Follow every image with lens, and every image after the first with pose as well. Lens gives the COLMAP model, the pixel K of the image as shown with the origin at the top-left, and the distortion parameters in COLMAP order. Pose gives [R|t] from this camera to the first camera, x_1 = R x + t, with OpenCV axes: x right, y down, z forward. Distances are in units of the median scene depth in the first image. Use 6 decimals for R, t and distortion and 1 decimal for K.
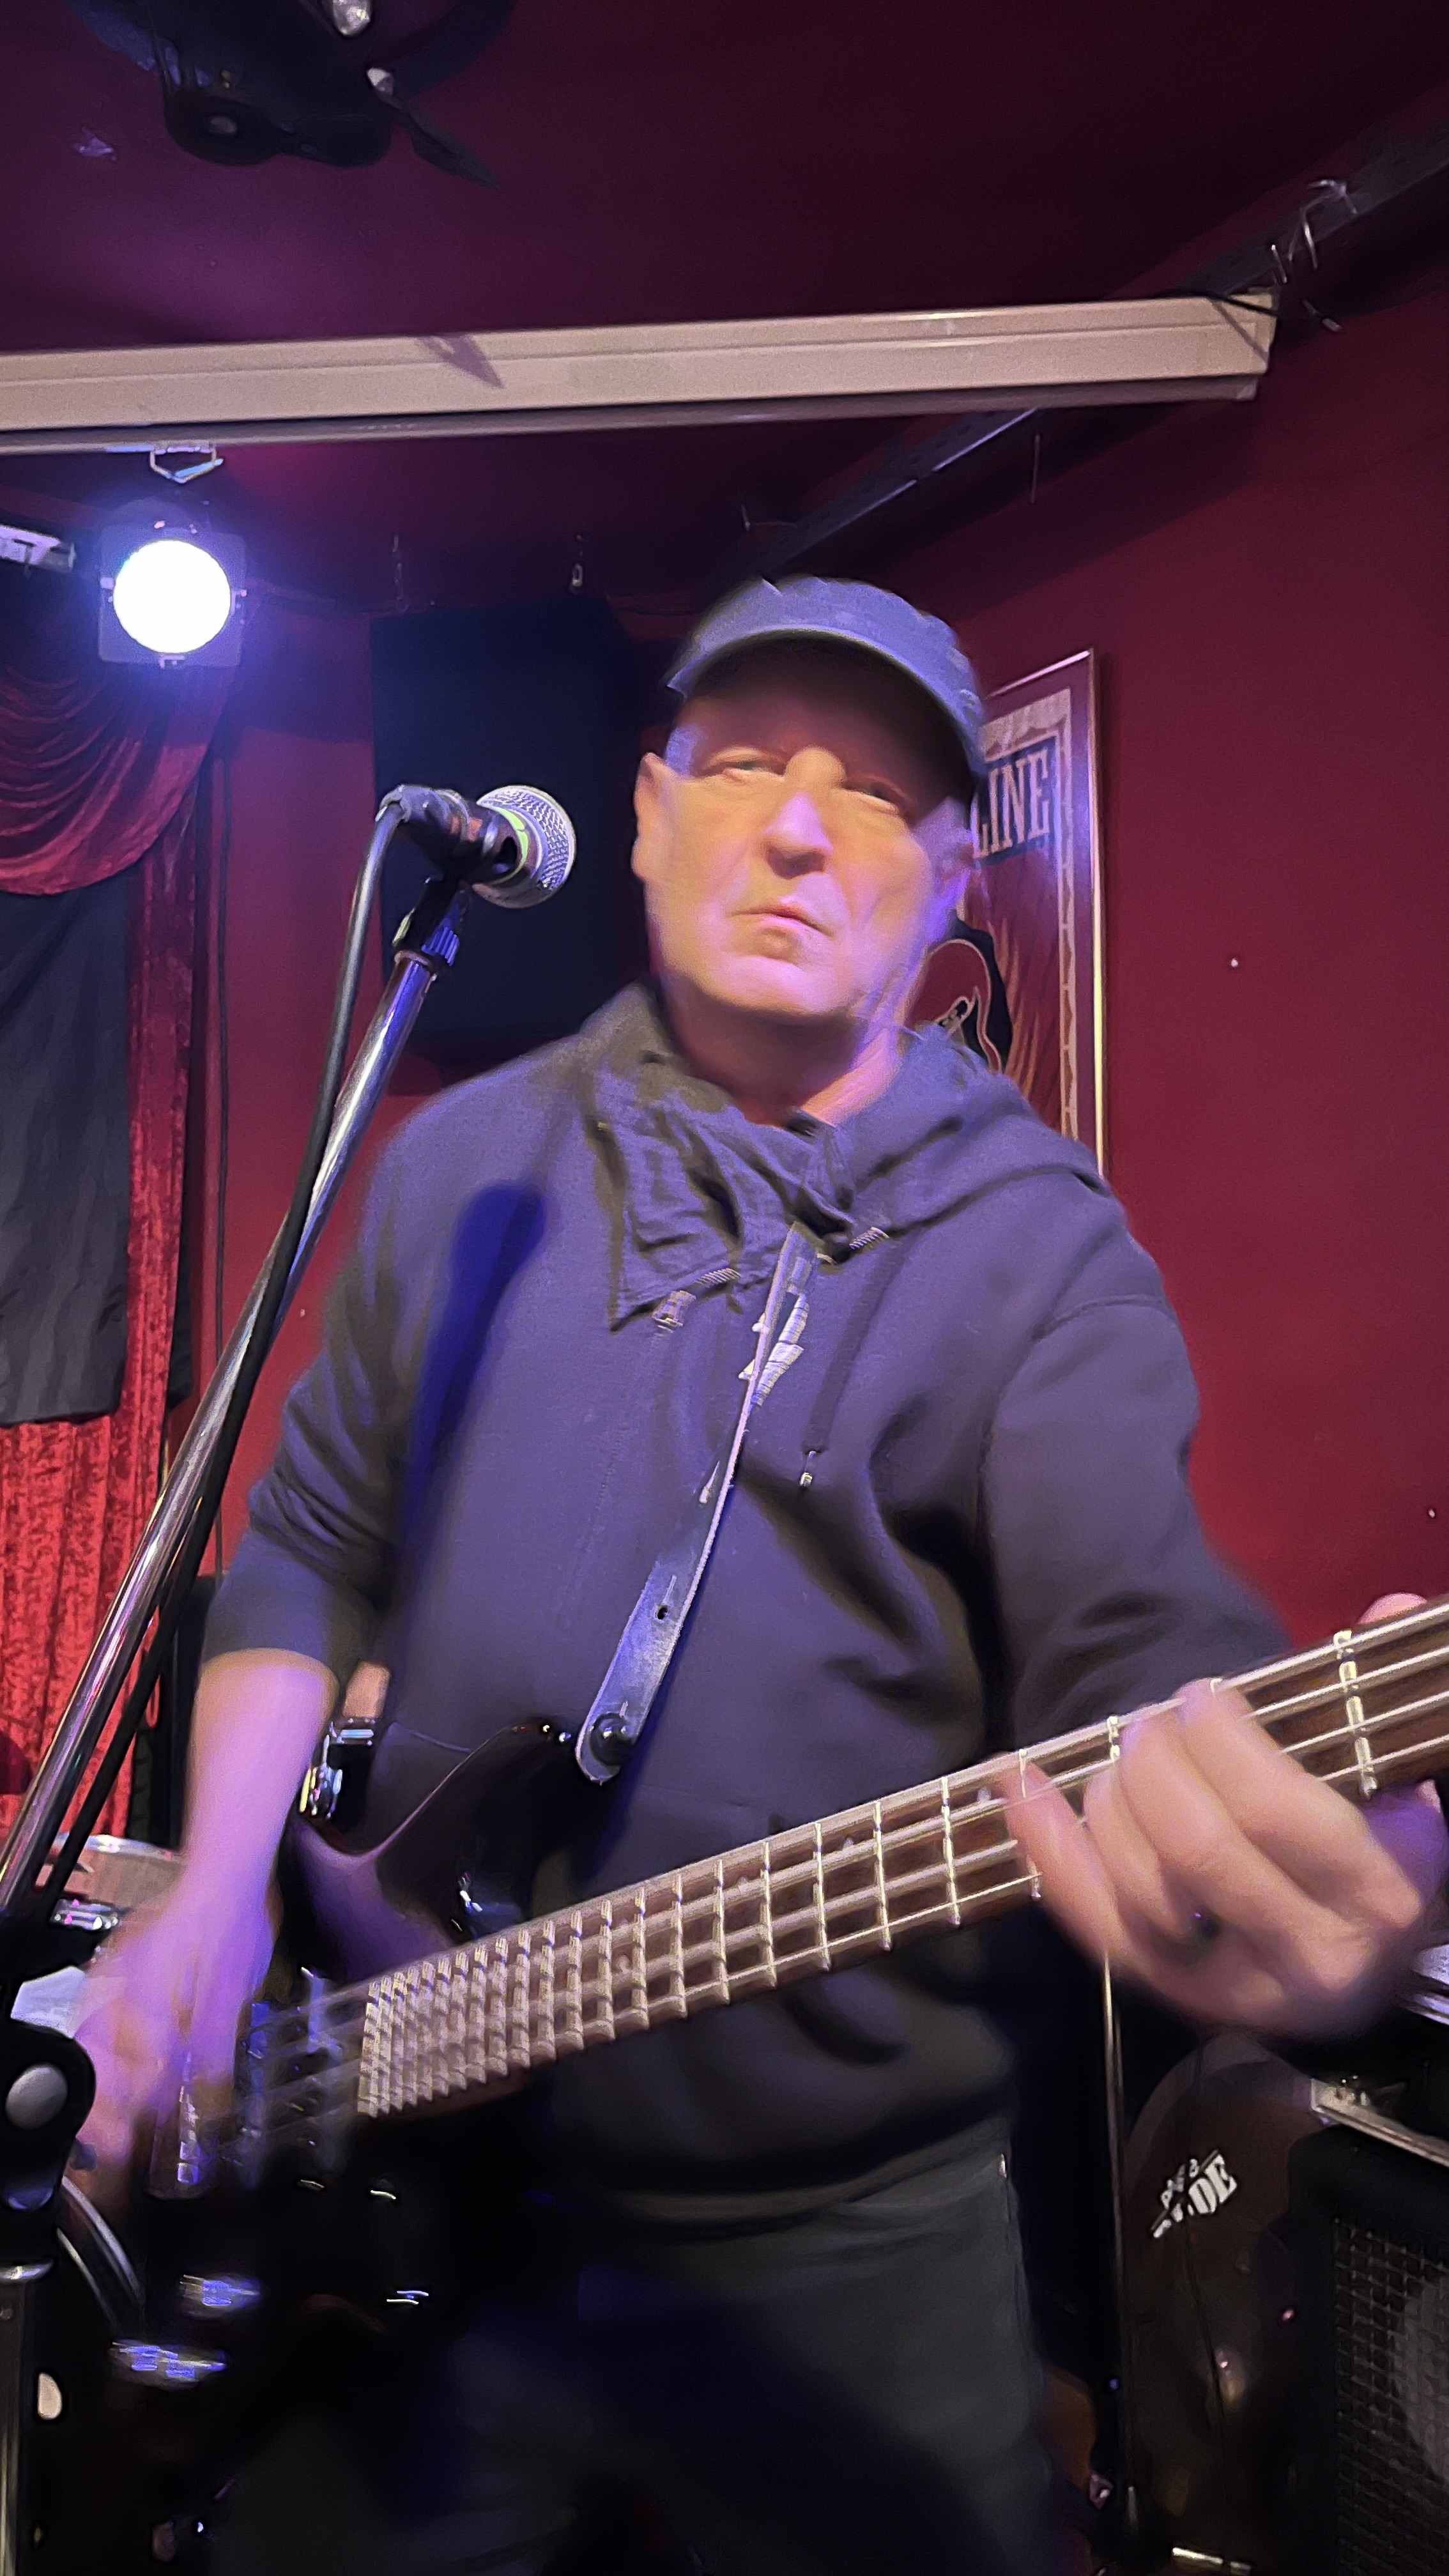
lens RADIAL K [[1950.0, 0, 739.1], [0, 1950.0, 1277.5], [0, 0, 1]] dist [0.061277, -0.074878]
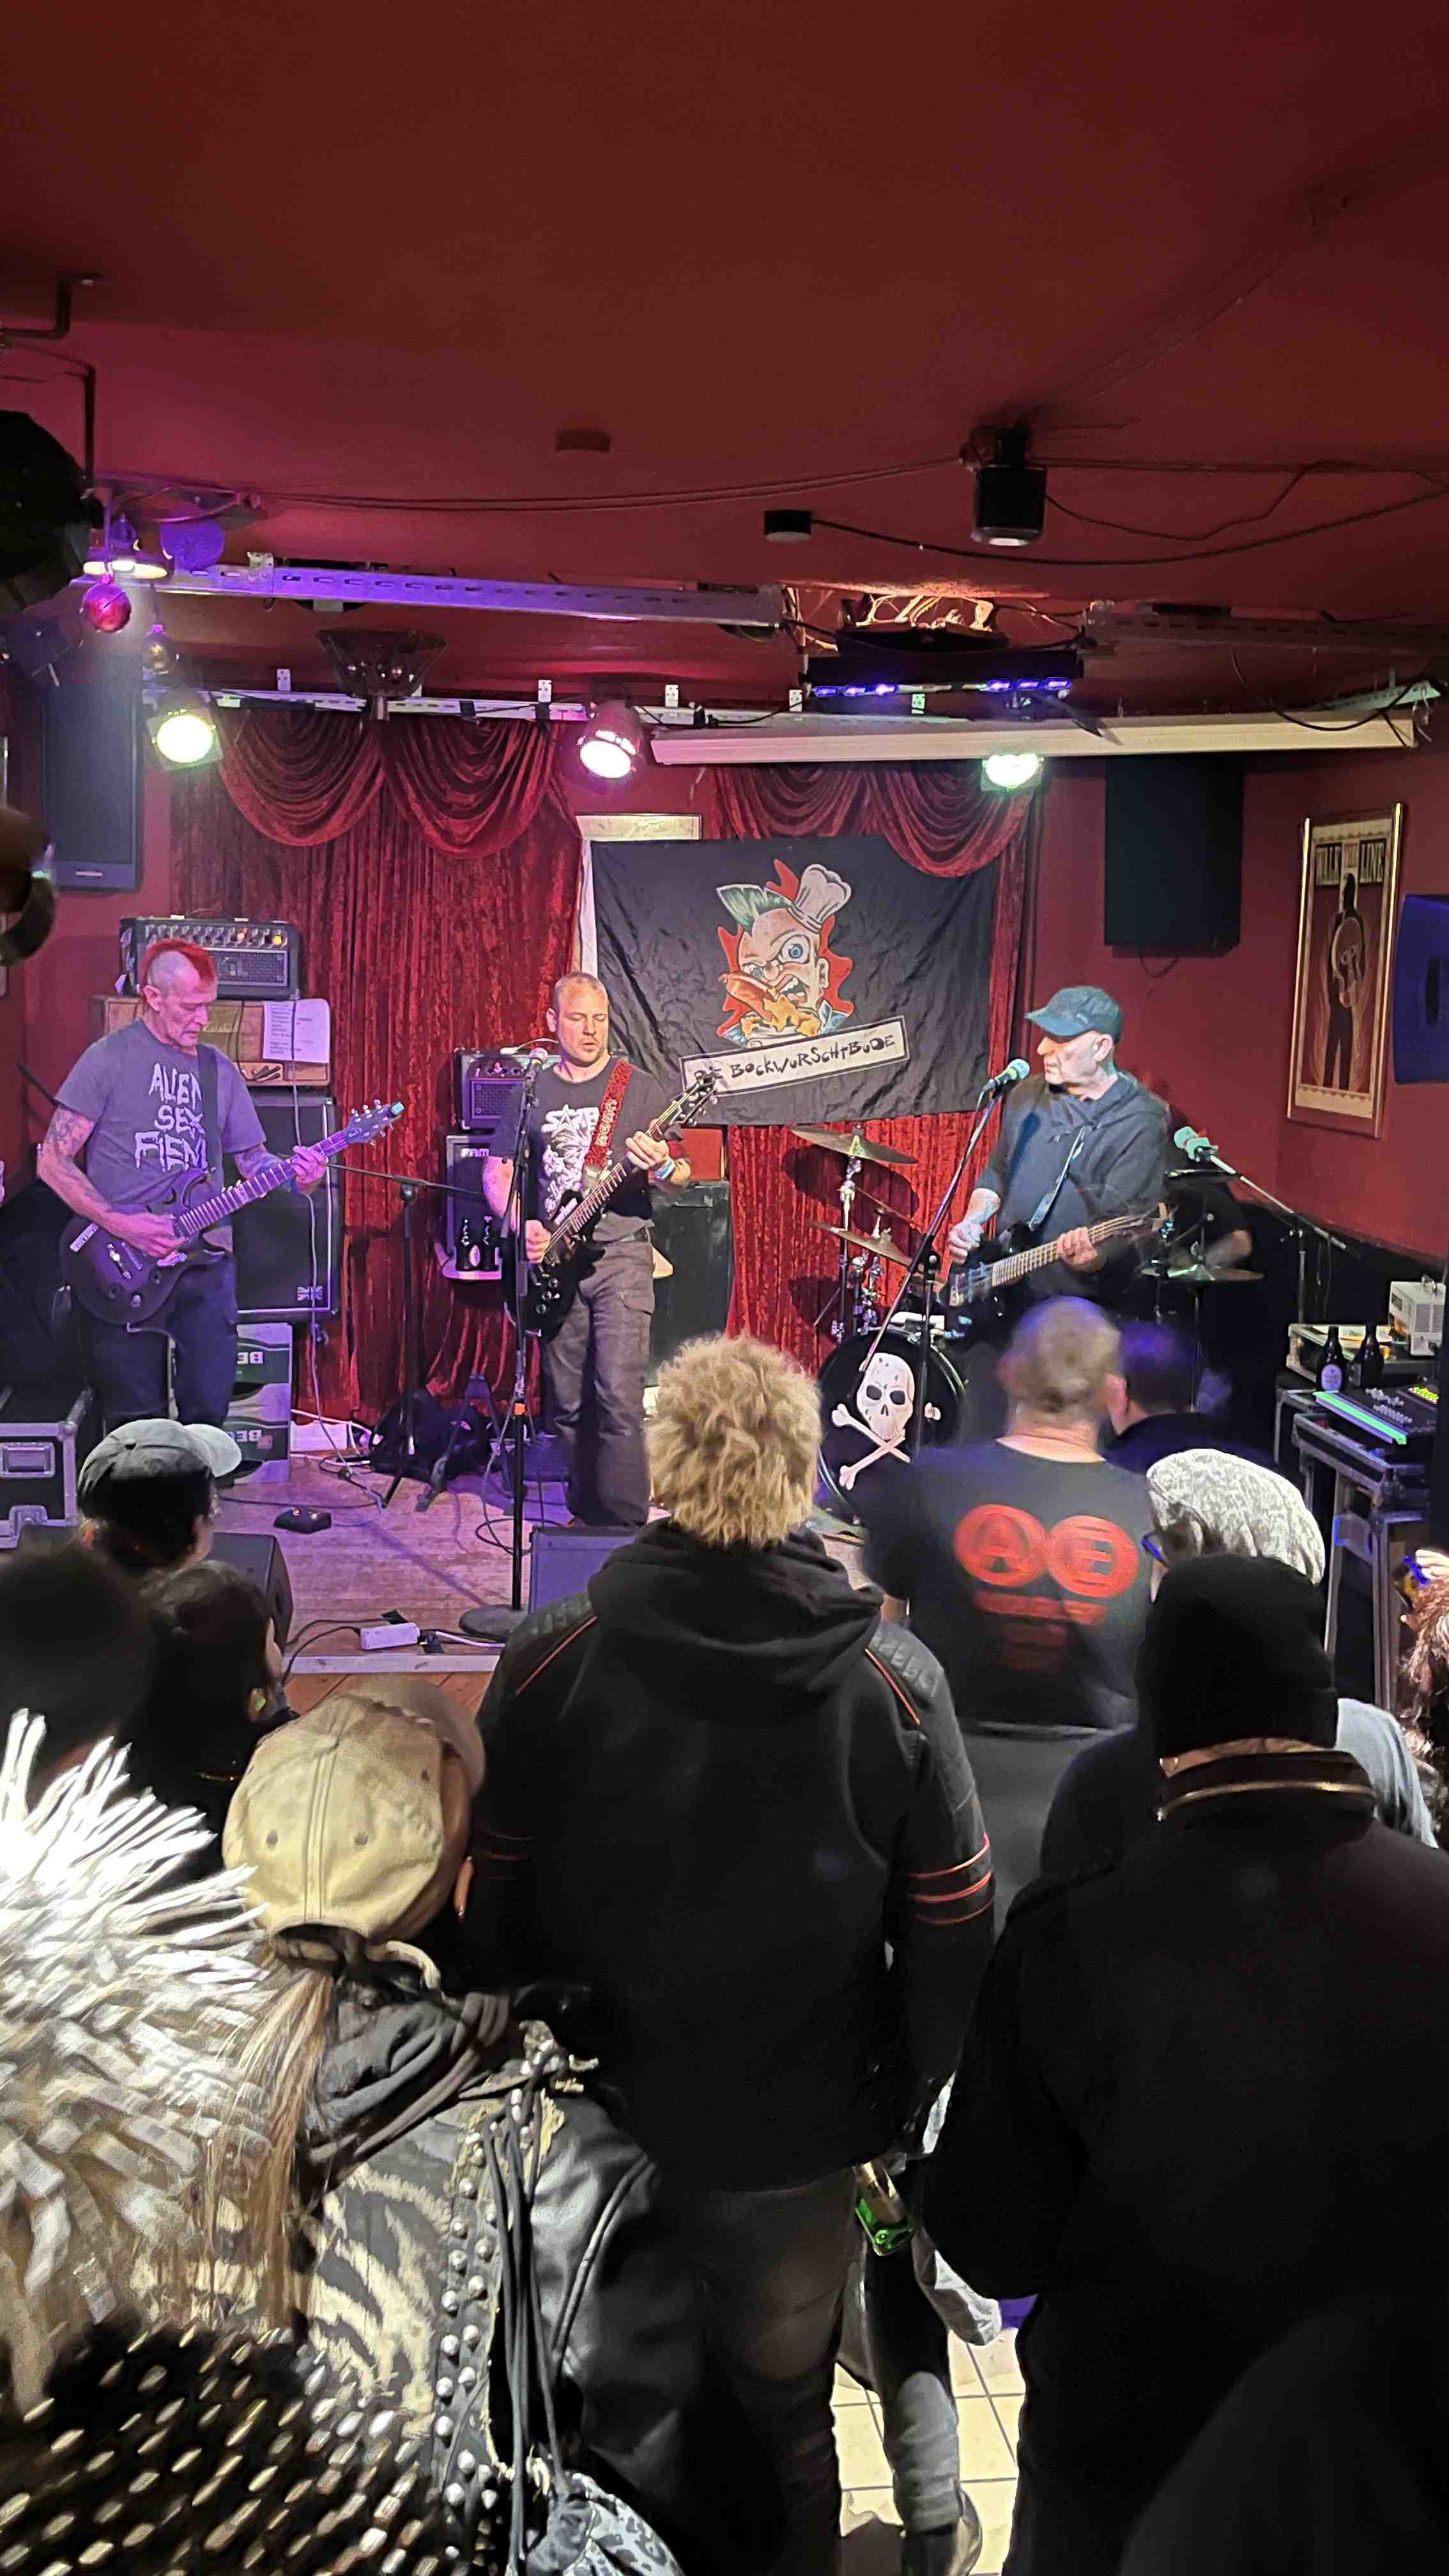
lens RADIAL K [[2323.4, 0, 727.7], [0, 2323.4, 1319.2], [0, 0, 1]] dist [0.051772, -0.076724]
pose [[0.900454, 0.098577, -0.423634, 0.589182], [-0.007840, 0.977499, 0.210794, -0.261780], [0.434881, -0.186489, 0.880965, -1.555814]]
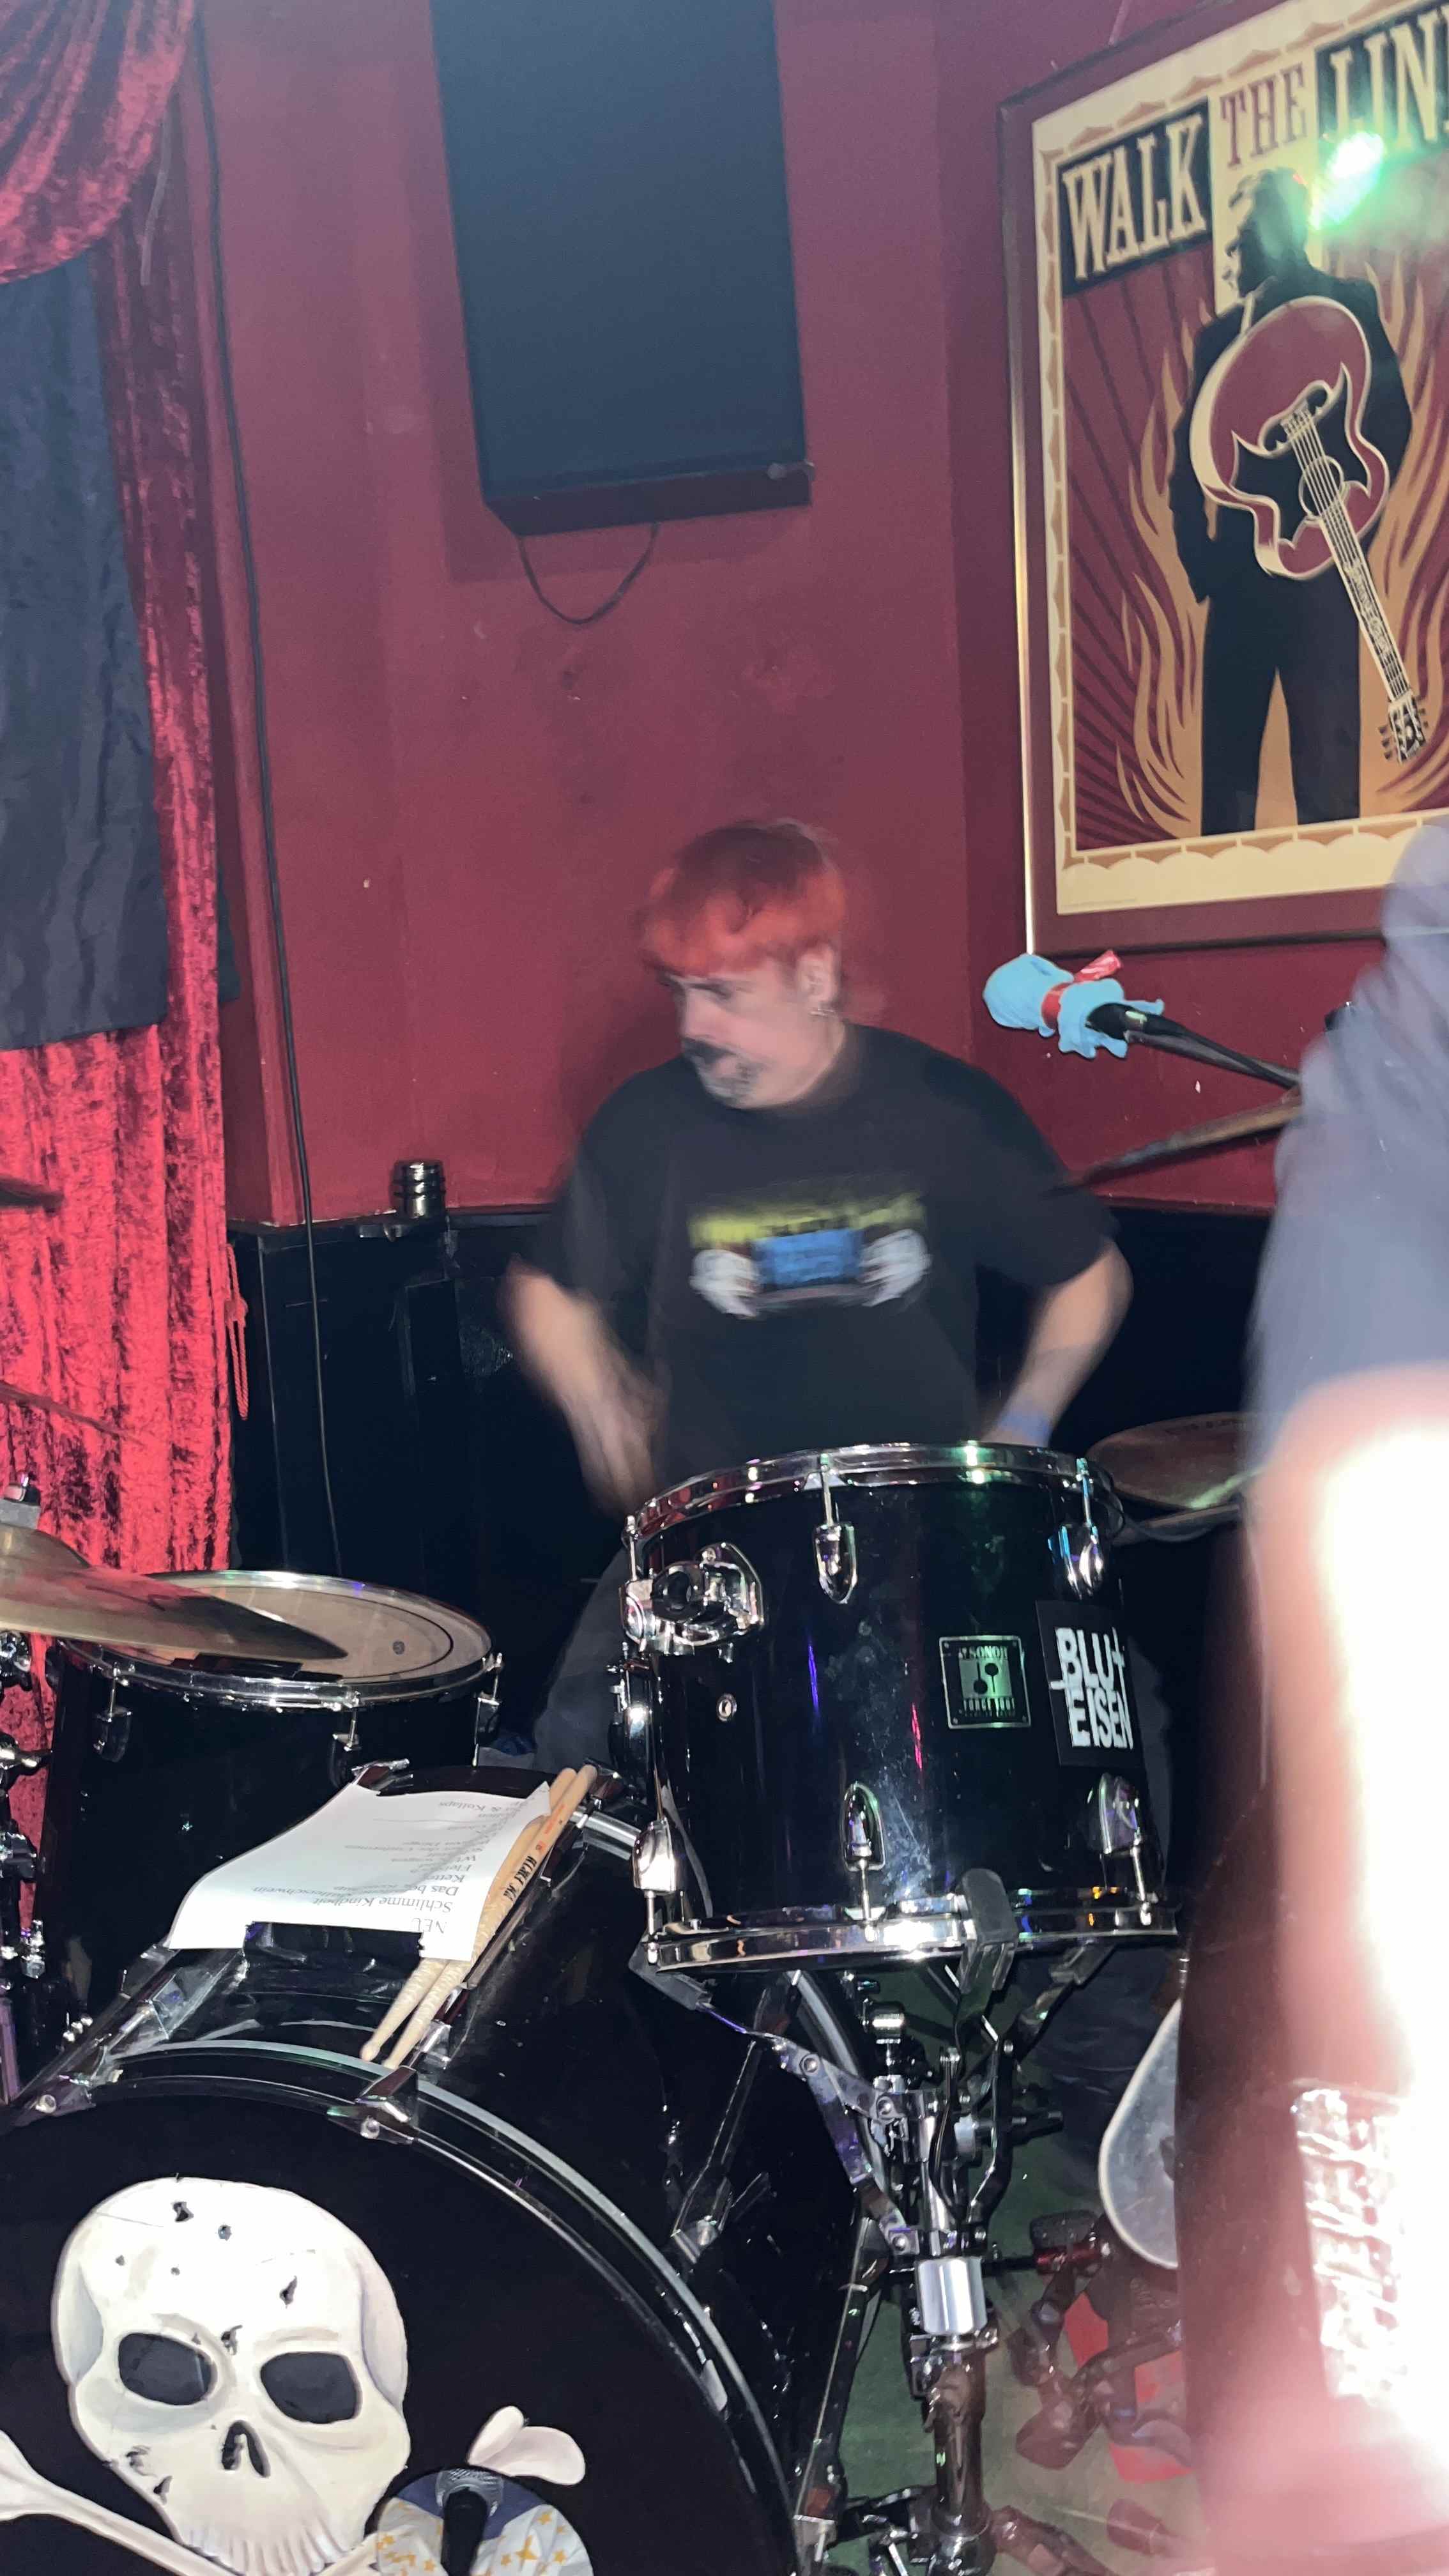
lens RADIAL K [[1950.0, 0, 675.9], [0, 1950.0, 1263.5], [0, 0, 1]] dist [0.061277, -0.074878]
pose [[0.995116, -0.062725, 0.076222, -0.187054], [0.046600, 0.979209, 0.197428, 0.019341], [-0.087021, -0.192912, 0.977350, 0.228493]]
